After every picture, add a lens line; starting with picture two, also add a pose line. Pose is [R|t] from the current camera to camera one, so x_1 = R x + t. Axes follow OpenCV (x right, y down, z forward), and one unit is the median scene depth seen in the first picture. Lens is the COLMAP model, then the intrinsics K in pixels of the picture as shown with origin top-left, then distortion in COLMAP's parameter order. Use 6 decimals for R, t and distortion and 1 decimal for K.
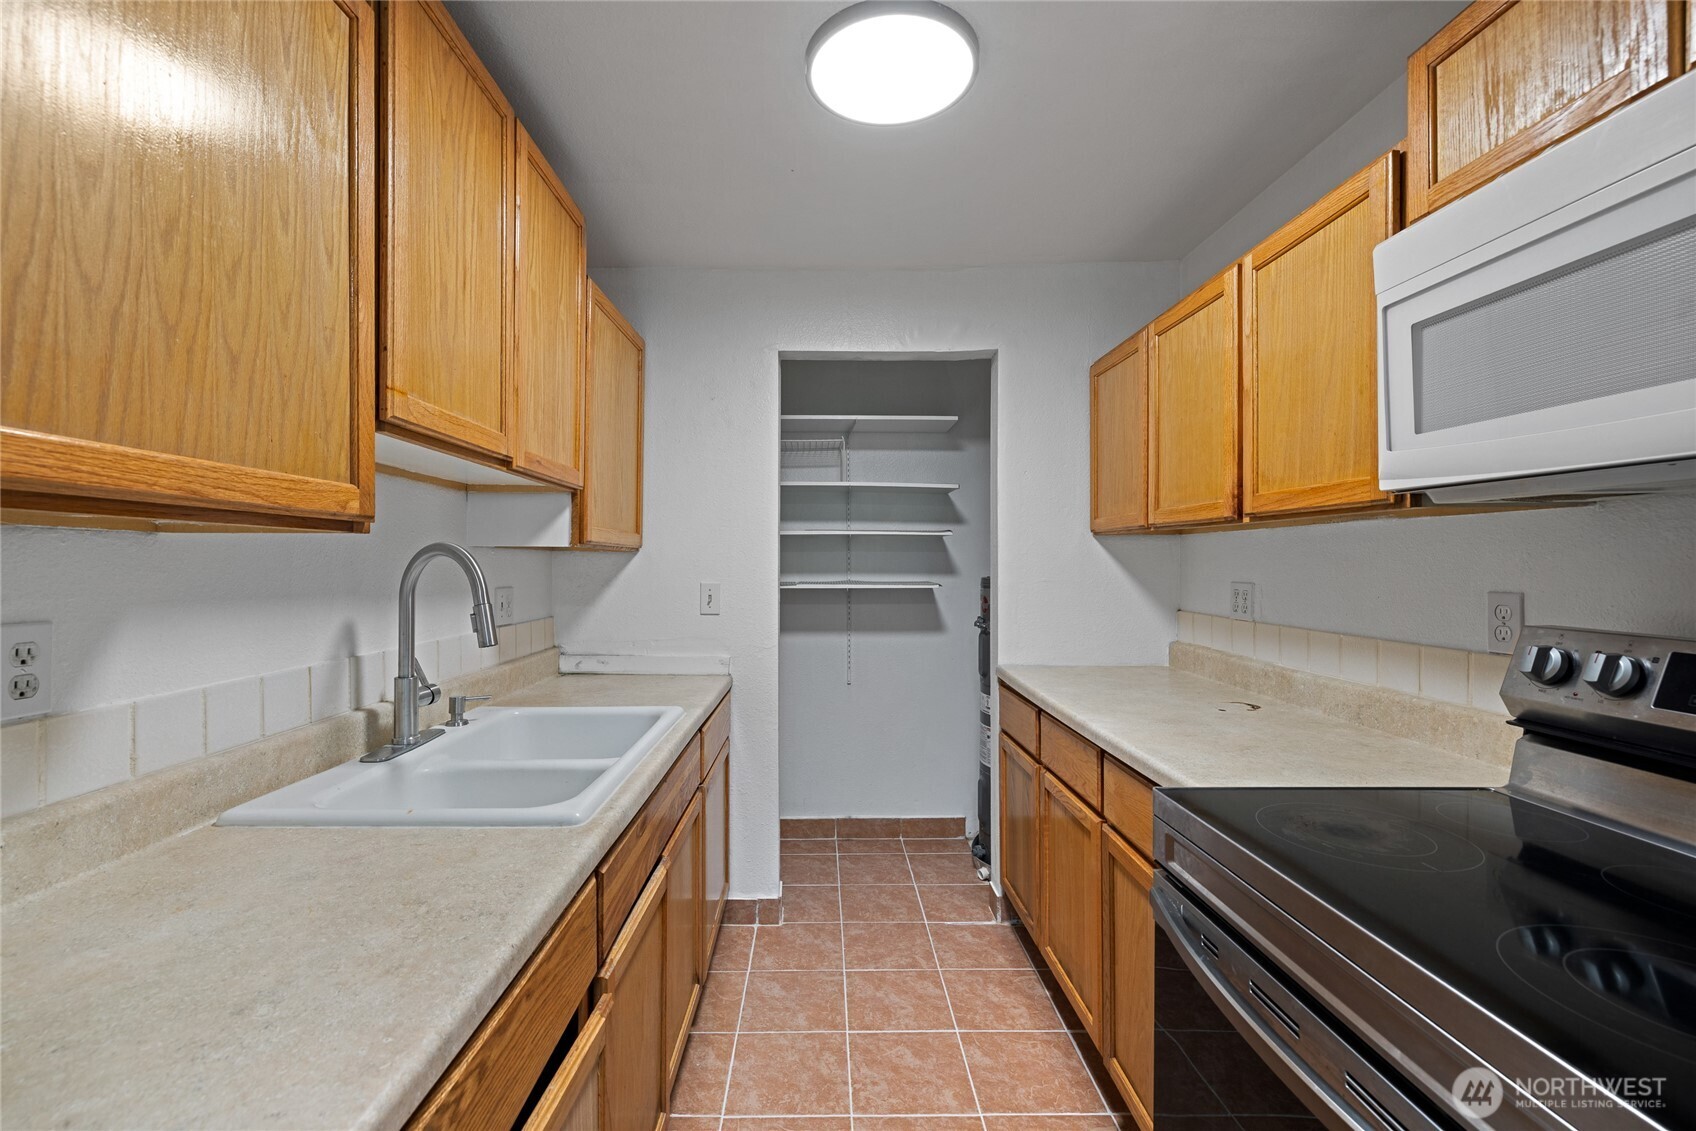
lens RADIAL K [[711.4, 0, 832.1], [0, 711.4, 549.4], [0, 0, 1]] dist [0.002514, -0.000028]
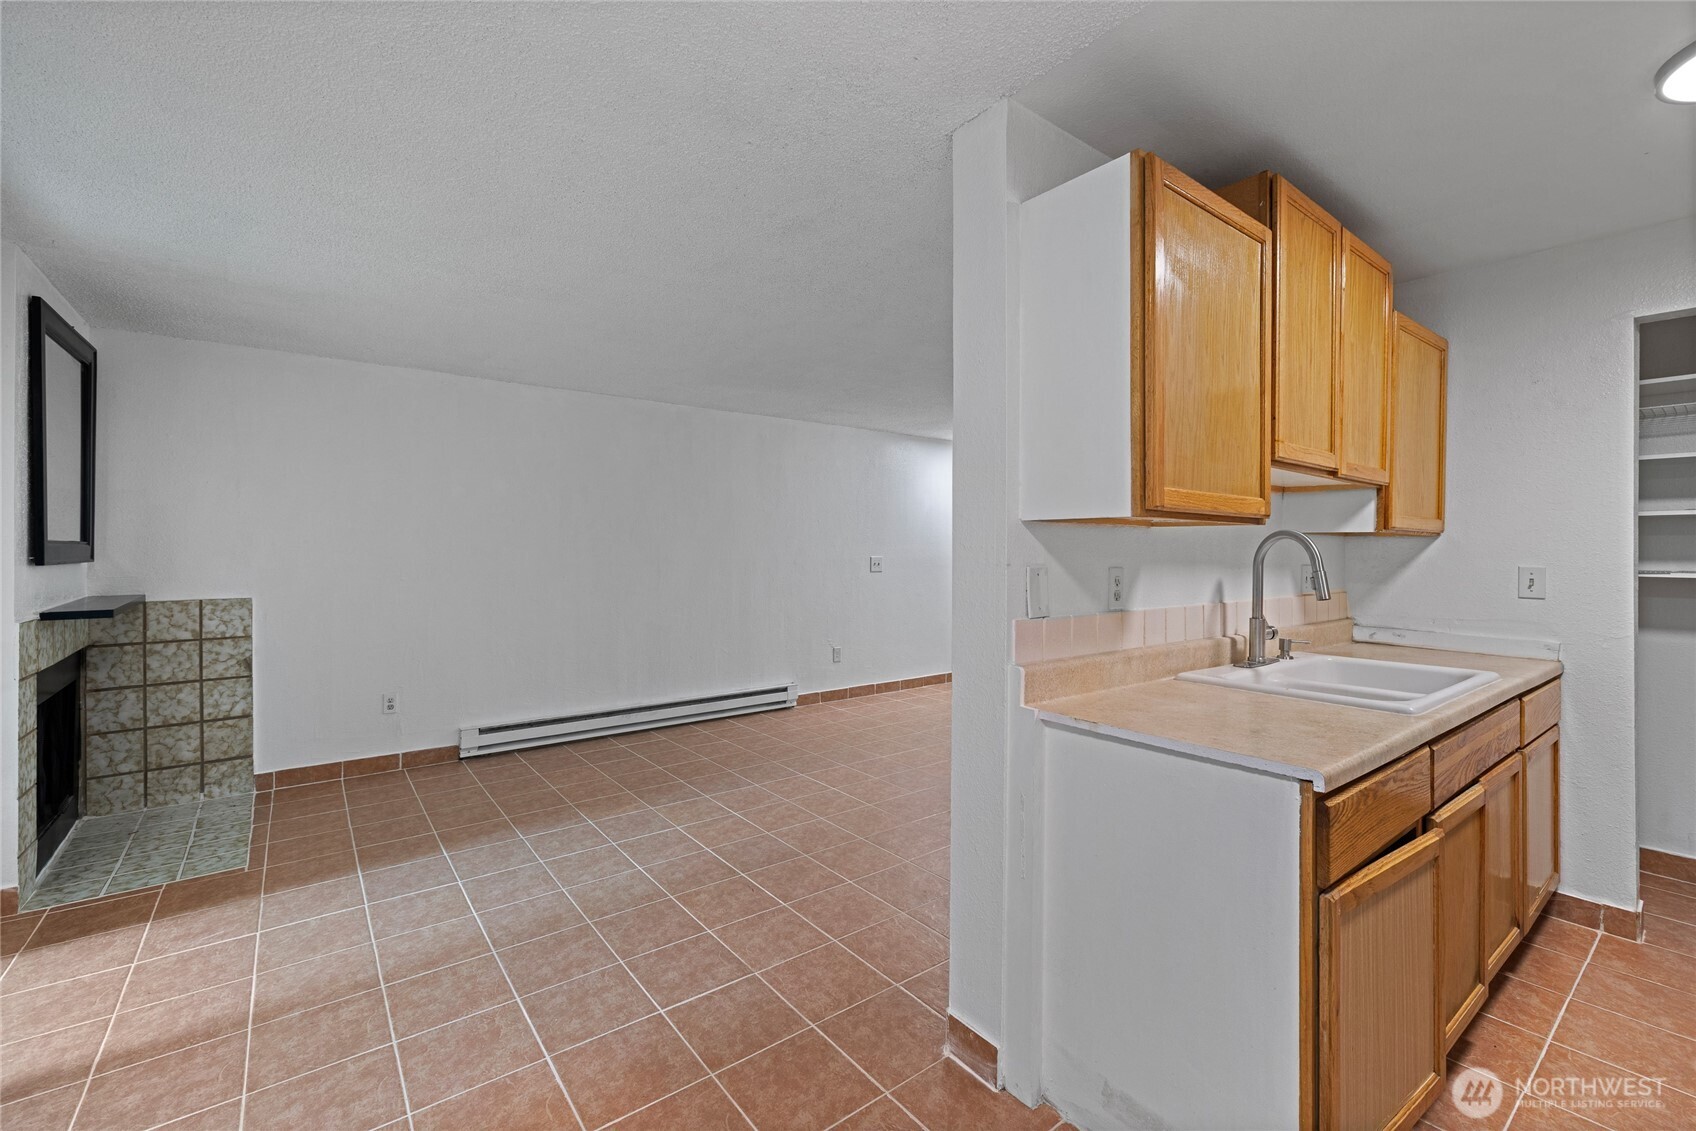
lens RADIAL K [[711.4, 0, 832.1], [0, 711.4, 549.4], [0, 0, 1]] dist [0.002514, -0.000028]
pose [[0.587113, 0.001807, -0.809503, 0.084616], [0.008958, 0.999922, 0.008729, 0.007623], [0.809455, -0.012377, 0.587051, -0.519070]]
